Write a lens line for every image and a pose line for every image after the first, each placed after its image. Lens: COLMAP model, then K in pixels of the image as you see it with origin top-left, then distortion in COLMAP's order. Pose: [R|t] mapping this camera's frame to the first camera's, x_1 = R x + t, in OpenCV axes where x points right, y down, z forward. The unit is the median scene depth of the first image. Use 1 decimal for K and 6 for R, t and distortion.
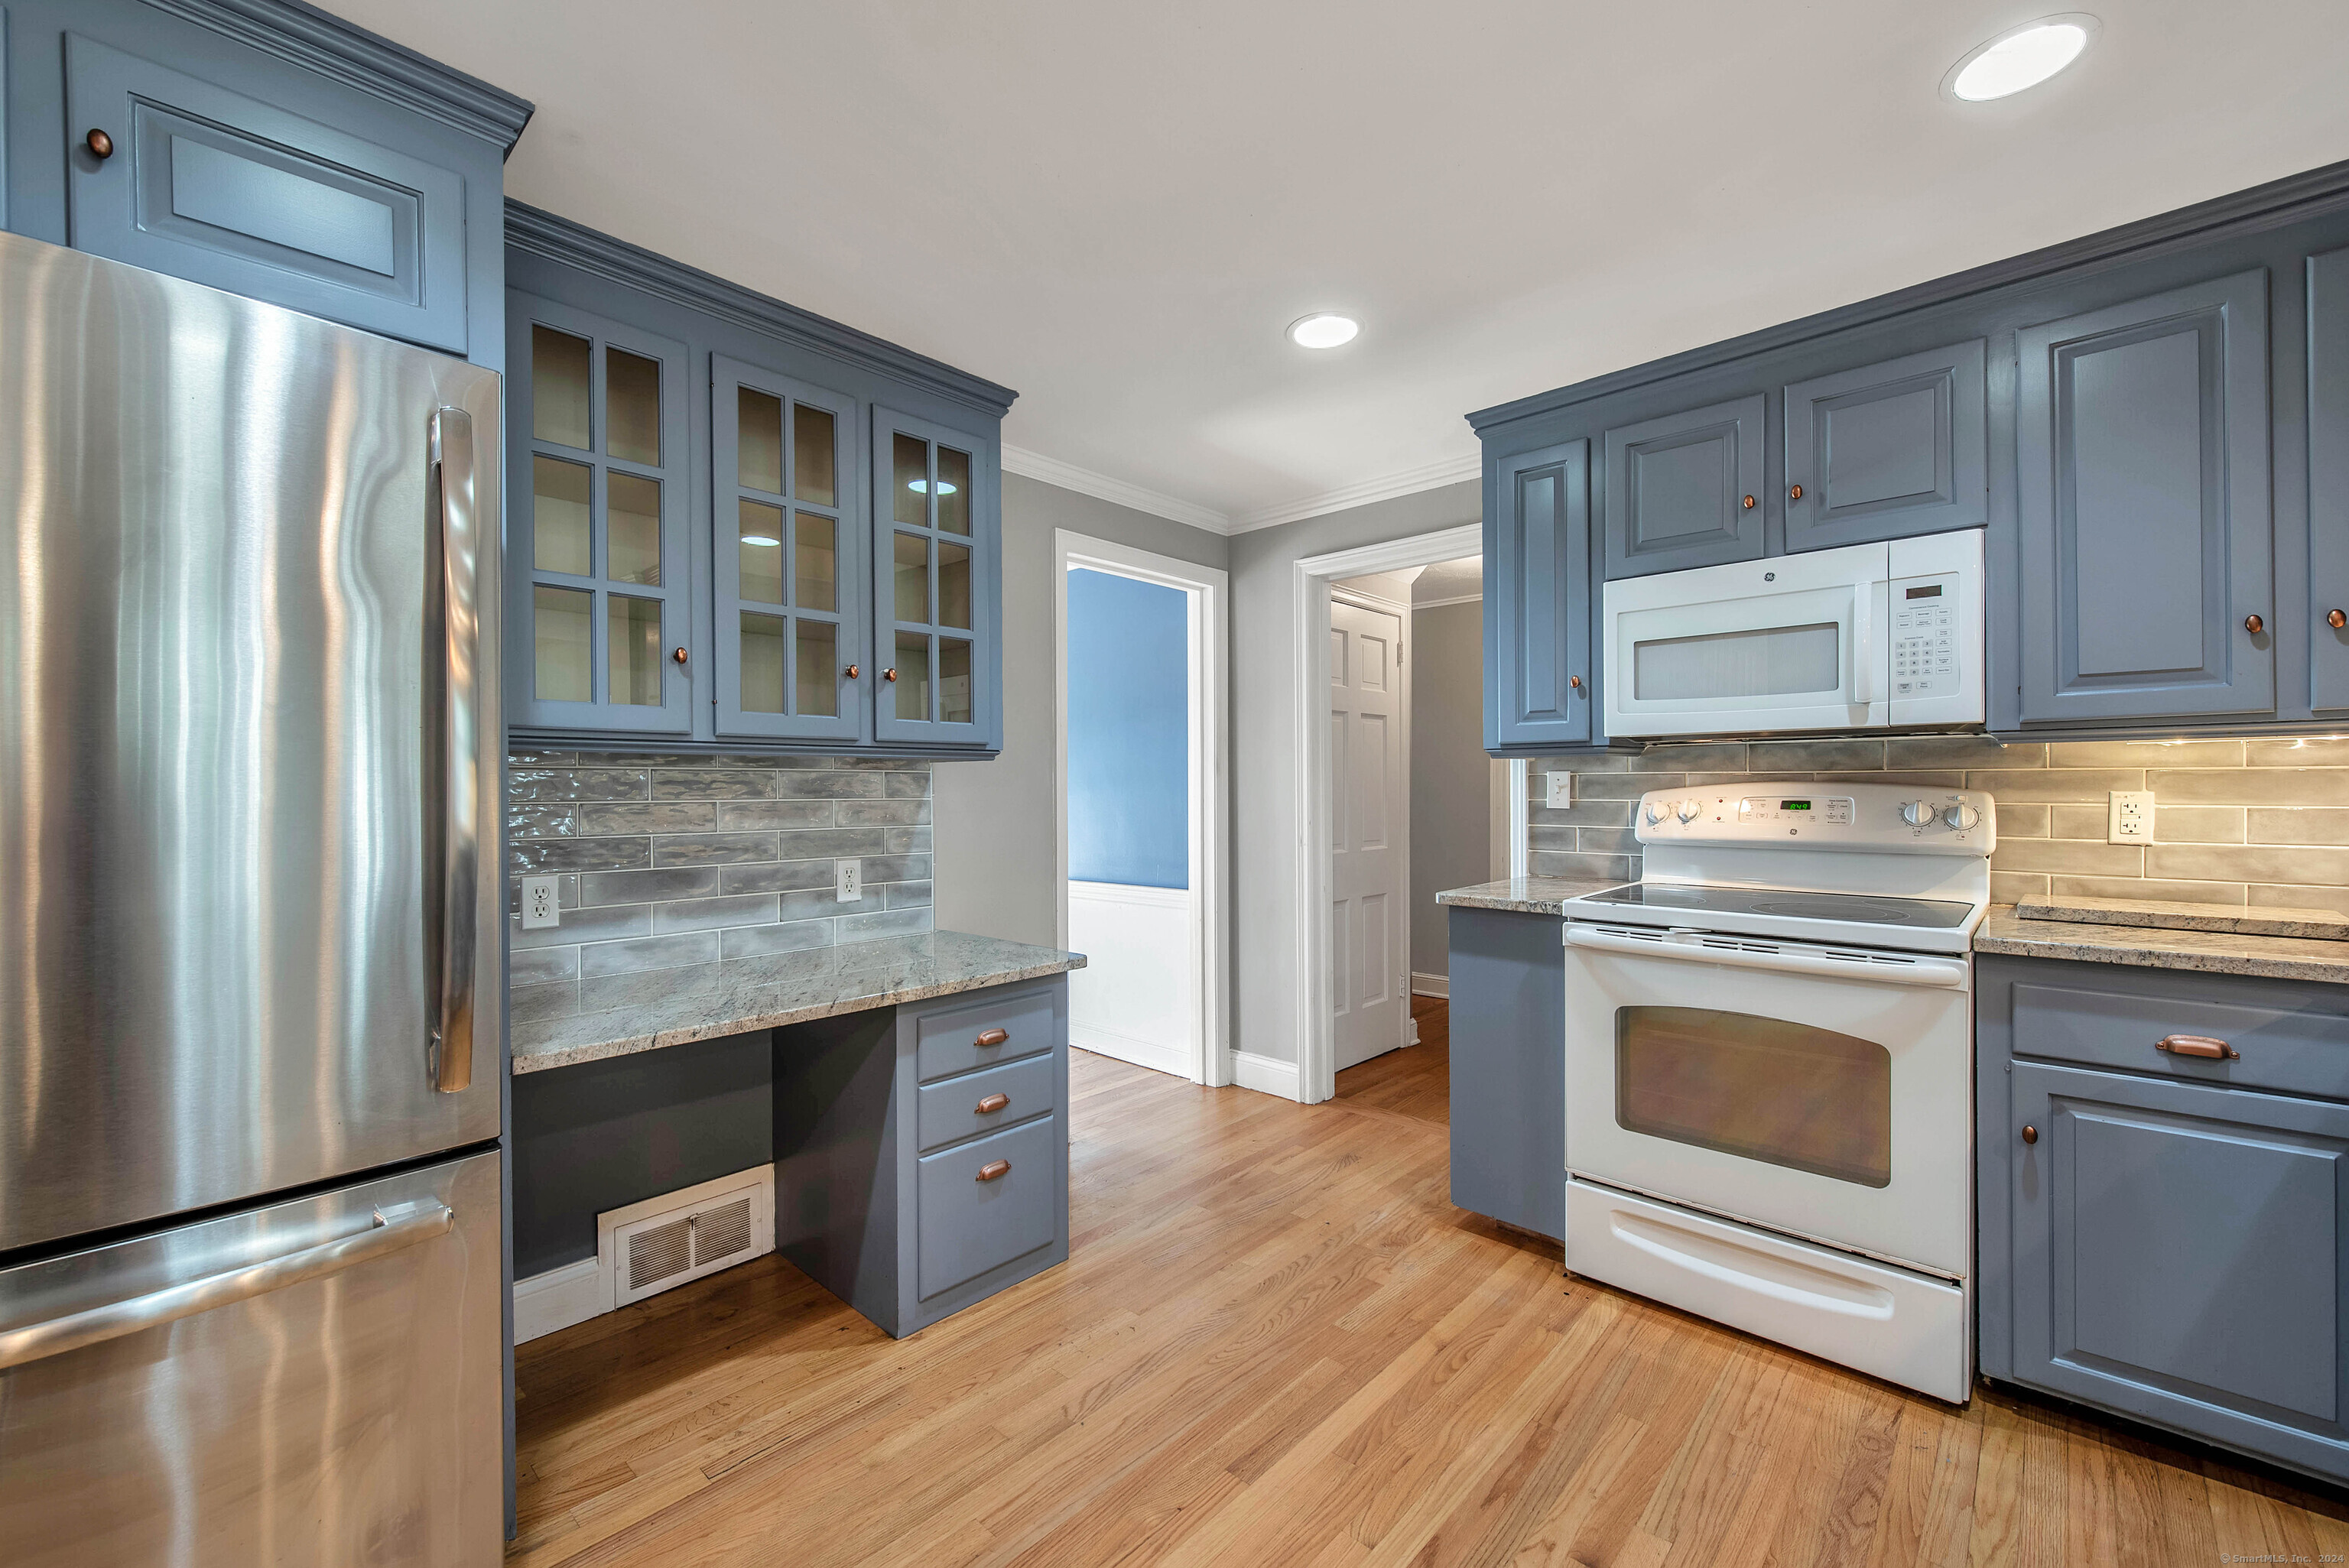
lens RADIAL K [[955.7, 0, 1159.0], [0, 955.7, 790.6], [0, 0, 1]] dist [-0.001558, -0.000238]
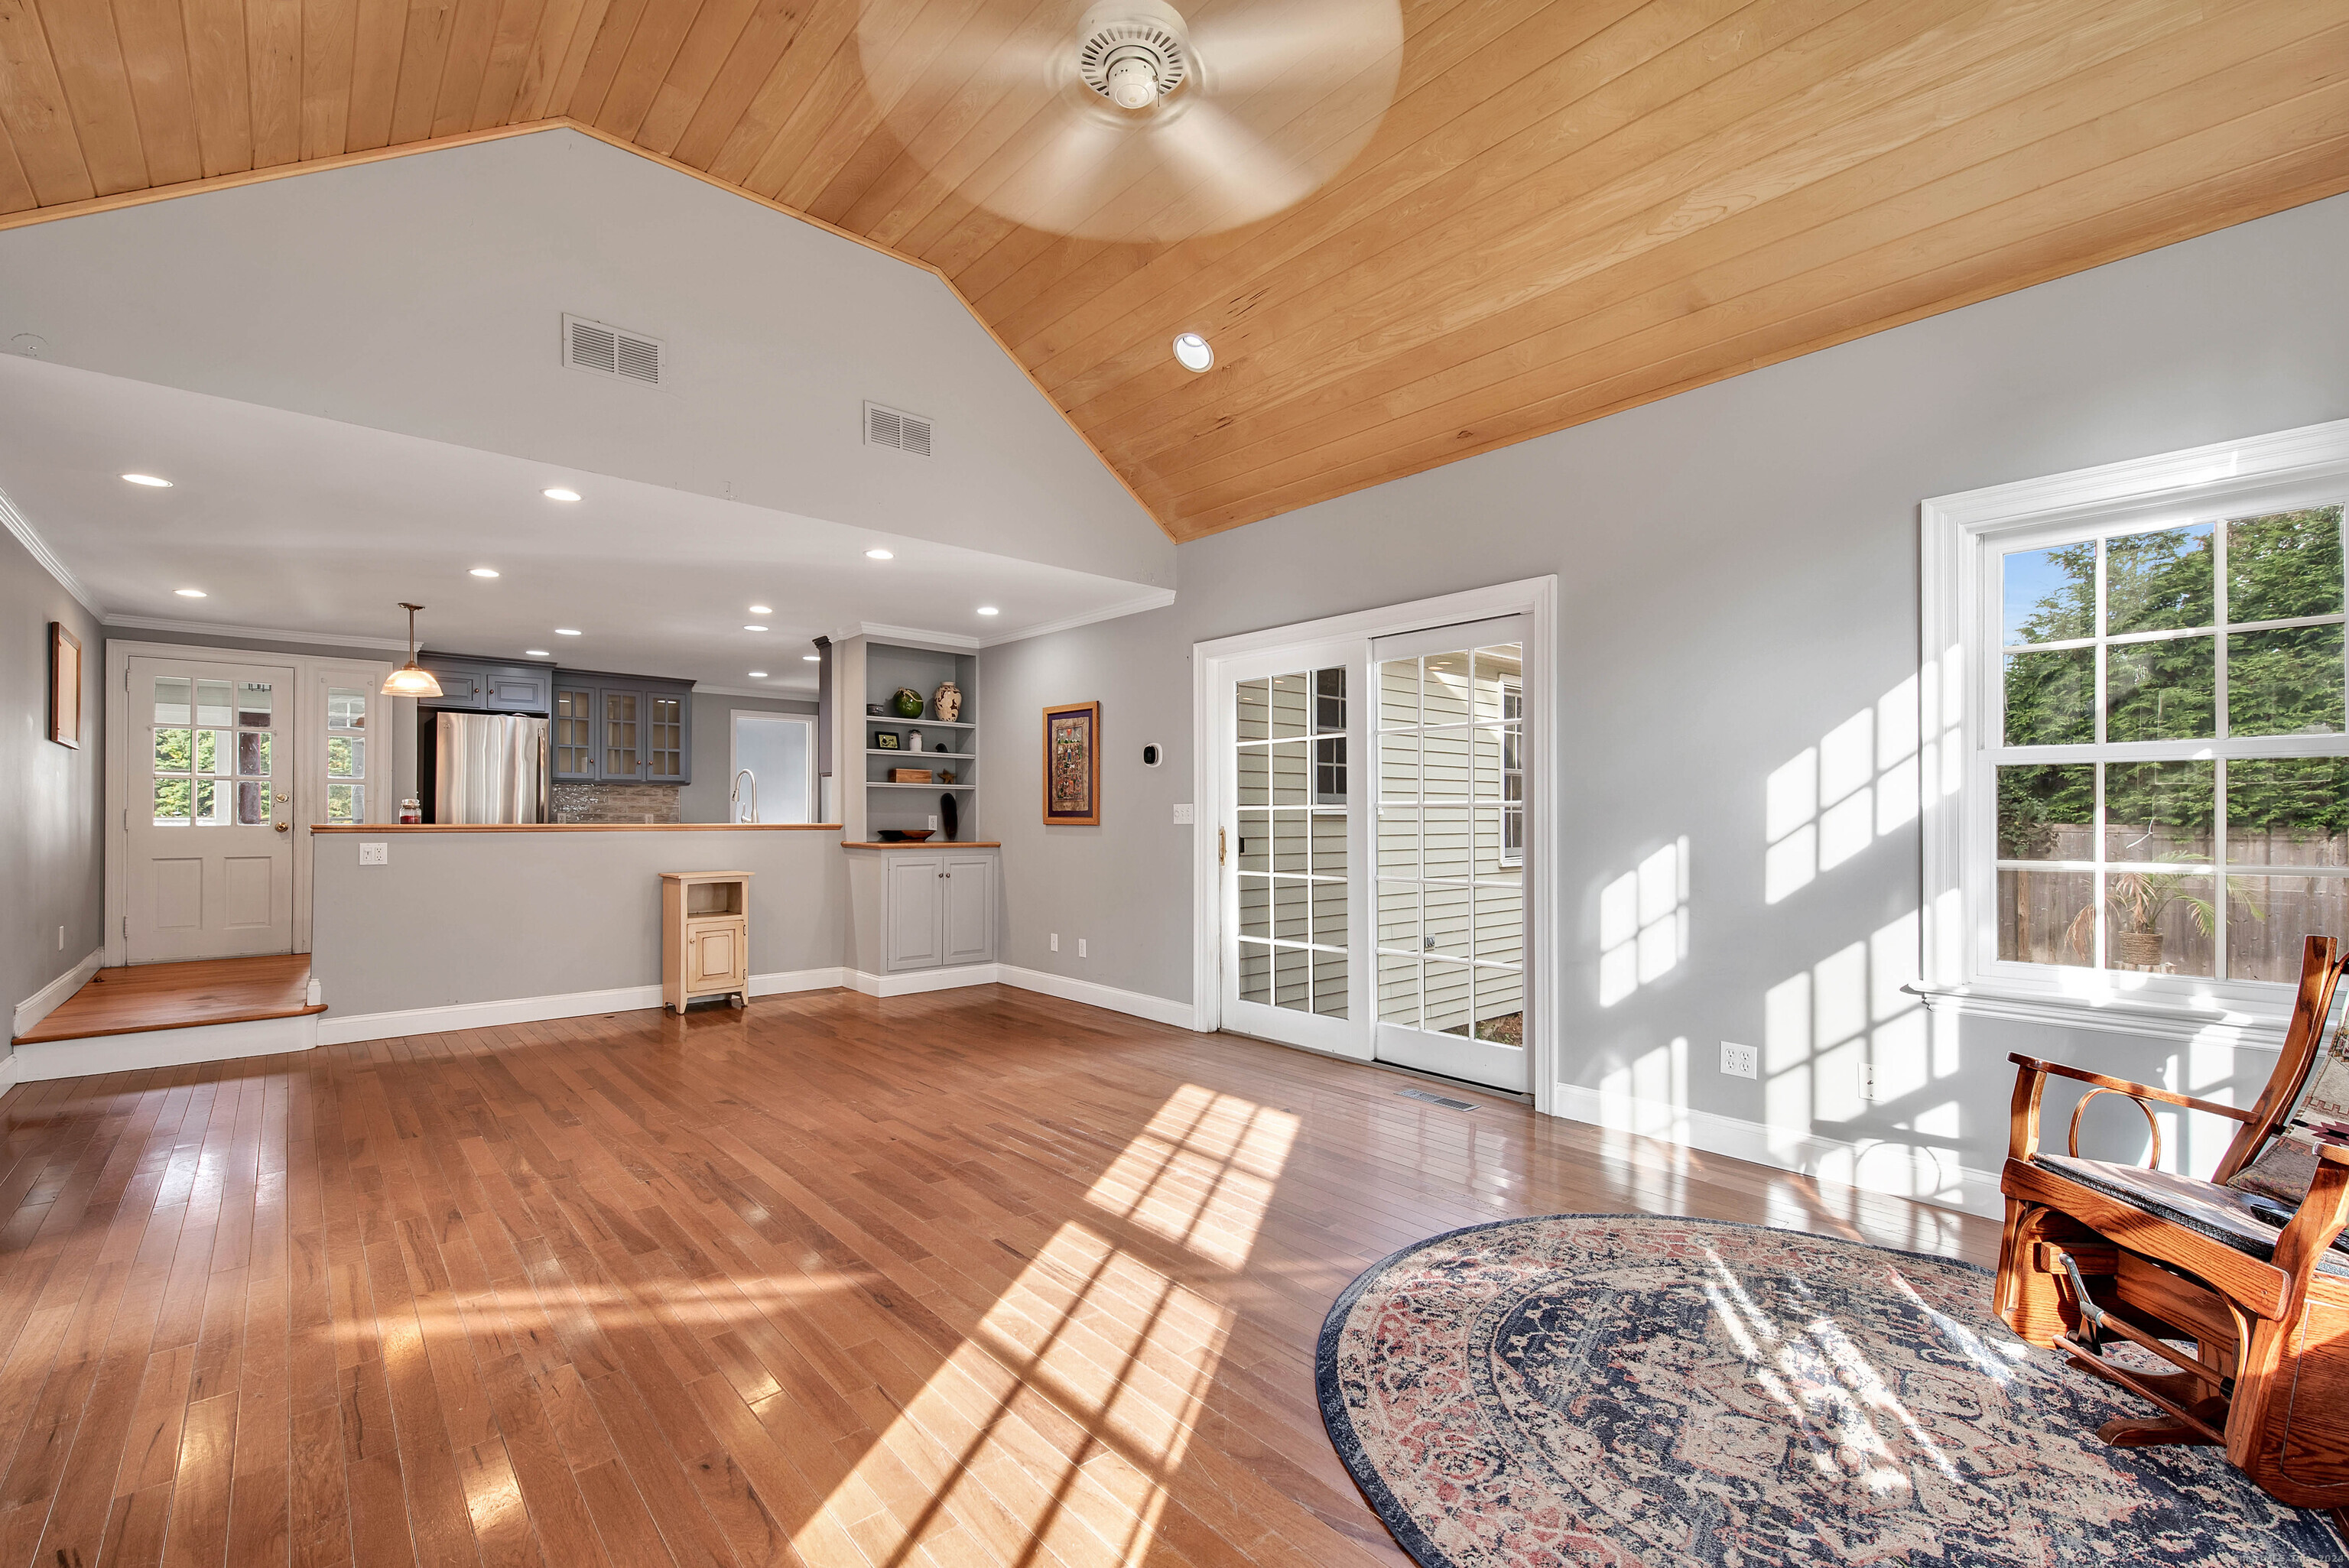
lens RADIAL K [[1040.0, 0, 1160.9], [0, 1040.0, 823.2], [0, 0, 1]] dist [0.001135, 0.000011]
pose [[0.992681, 0.012407, -0.120124, 2.056908], [-0.012375, 0.999923, 0.001015, 0.082337], [0.120127, 0.000478, 0.992758, -2.639805]]
